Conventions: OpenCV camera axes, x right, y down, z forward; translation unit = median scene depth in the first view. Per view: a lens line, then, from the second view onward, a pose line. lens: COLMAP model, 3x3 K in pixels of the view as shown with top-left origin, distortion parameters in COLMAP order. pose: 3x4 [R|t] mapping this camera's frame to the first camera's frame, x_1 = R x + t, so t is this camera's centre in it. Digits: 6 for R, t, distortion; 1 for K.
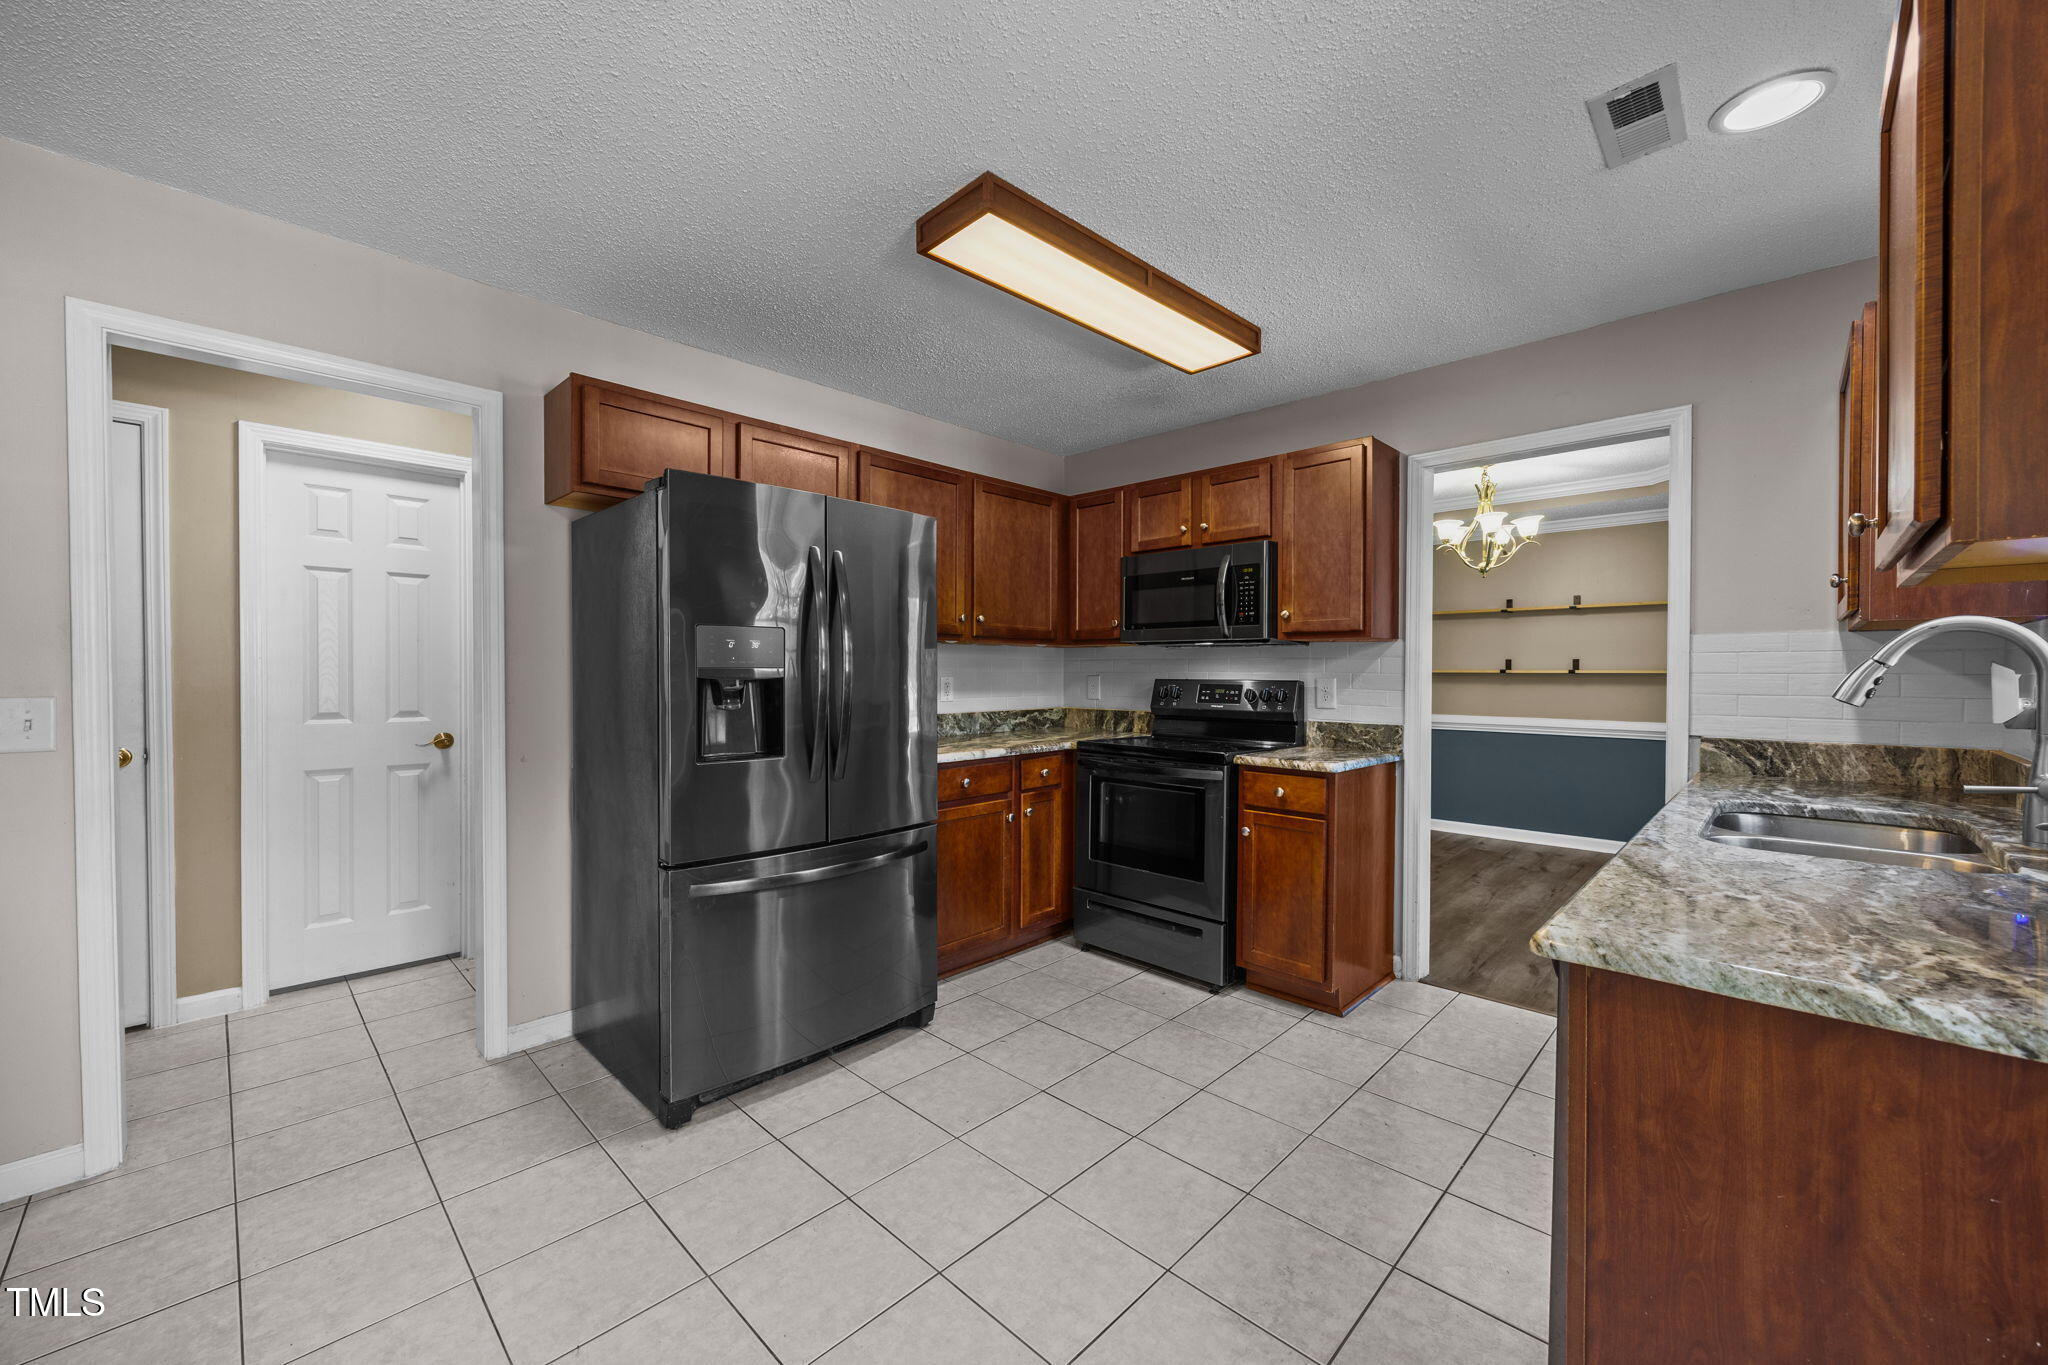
lens RADIAL K [[773.4, 0, 1024.0], [0, 773.4, 682.5], [0, 0, 1]] dist [-0.008489, 0.000186]
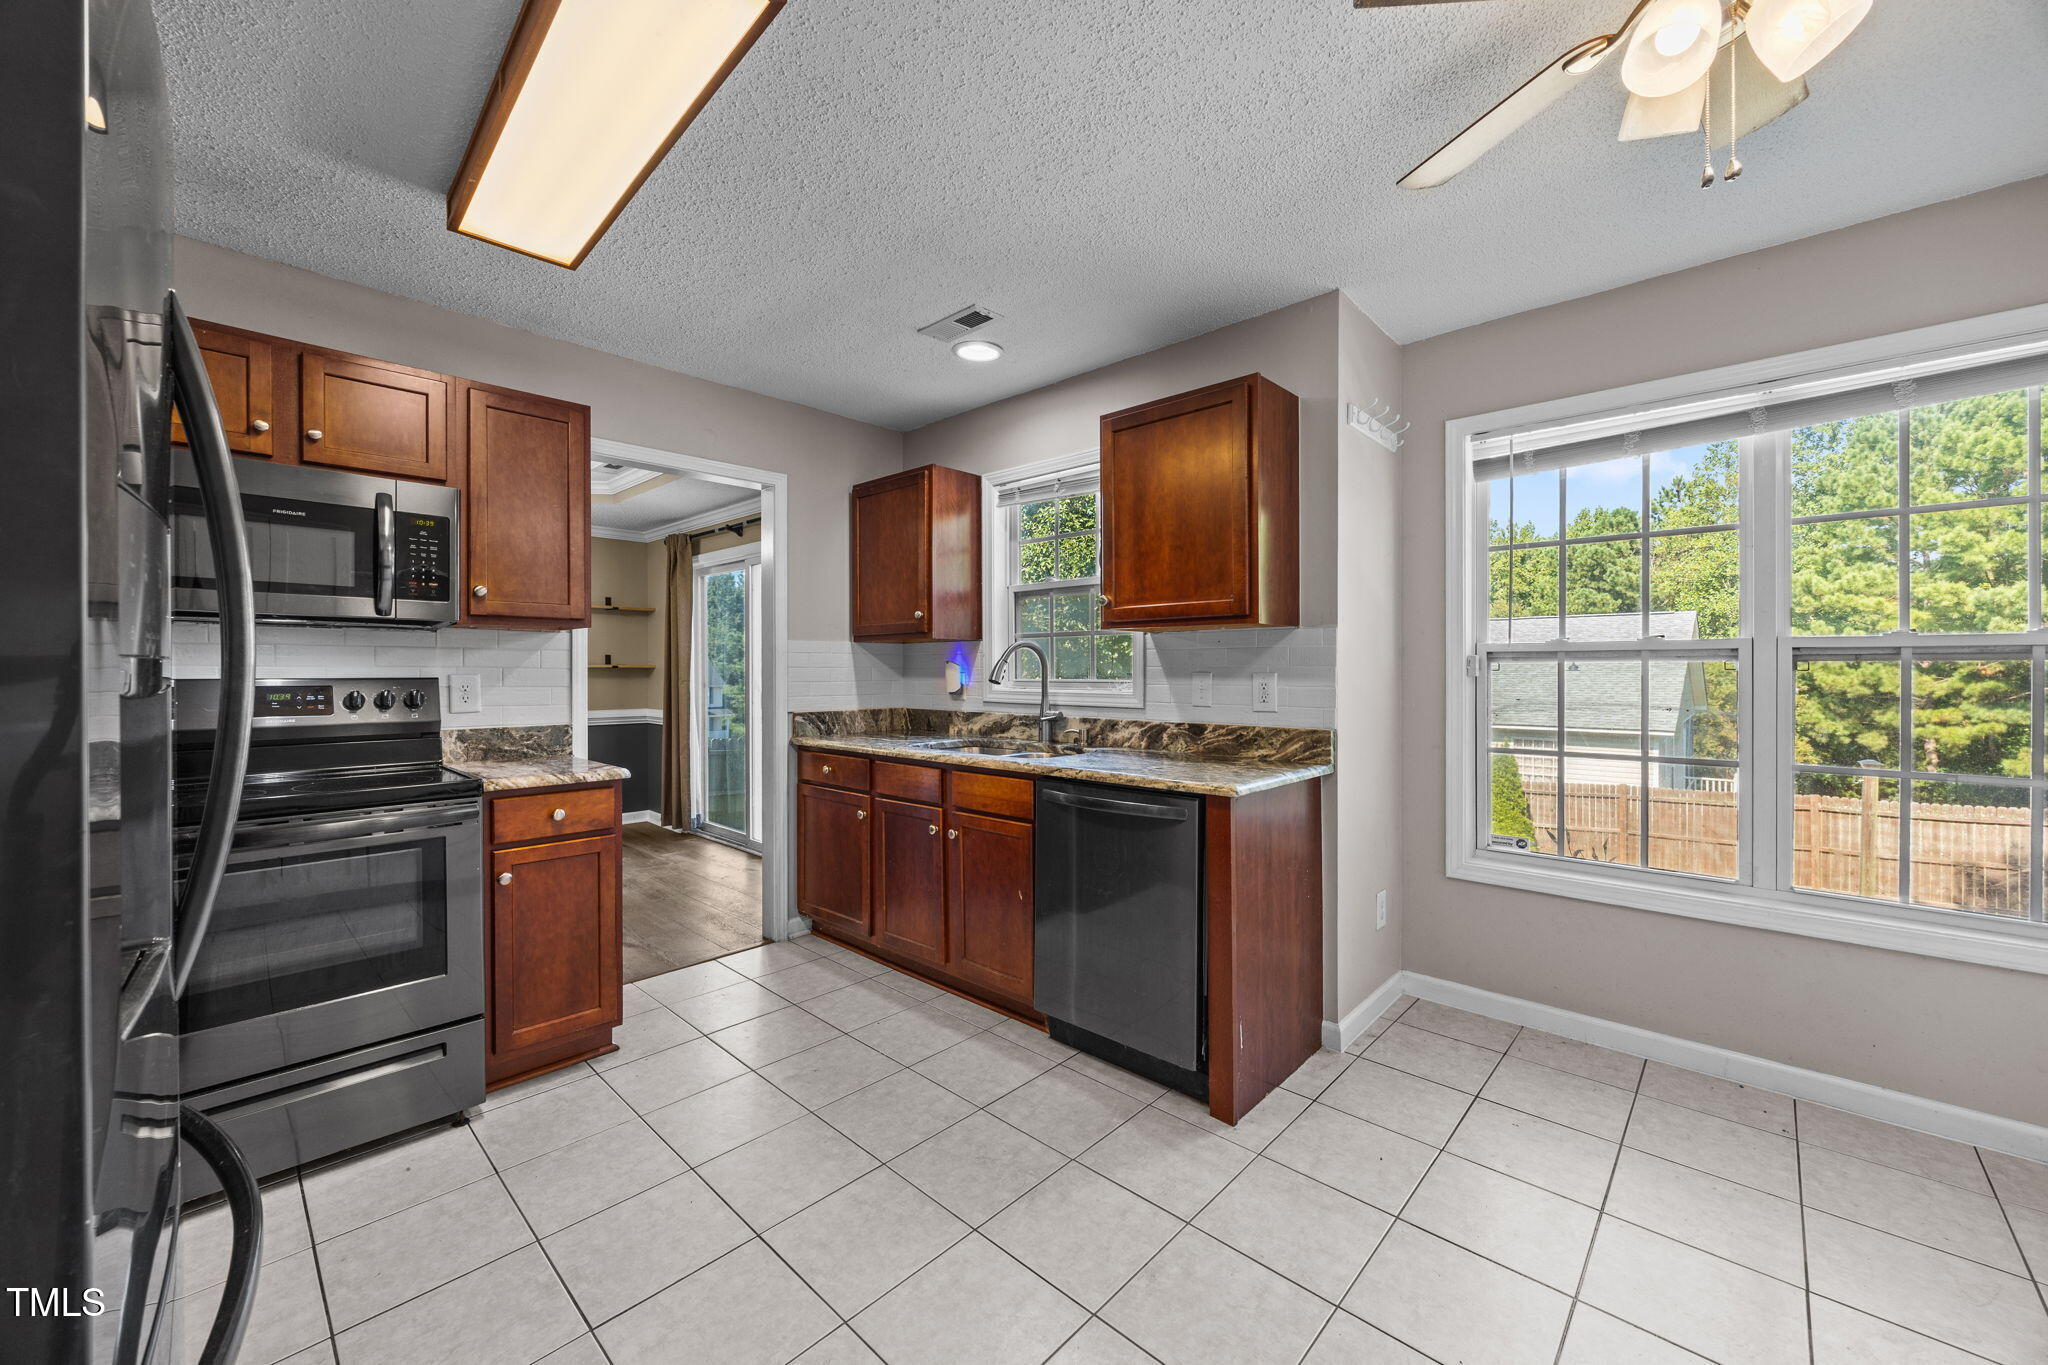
lens RADIAL K [[787.2, 0, 1026.5], [0, 787.2, 668.1], [0, 0, 1]] dist [-0.001927, -0.000036]
pose [[-0.007136, -0.002785, 0.999971, -0.482673], [0.012923, 0.999912, 0.002877, -0.007475], [-0.999891, 0.012943, -0.007100, 0.498387]]
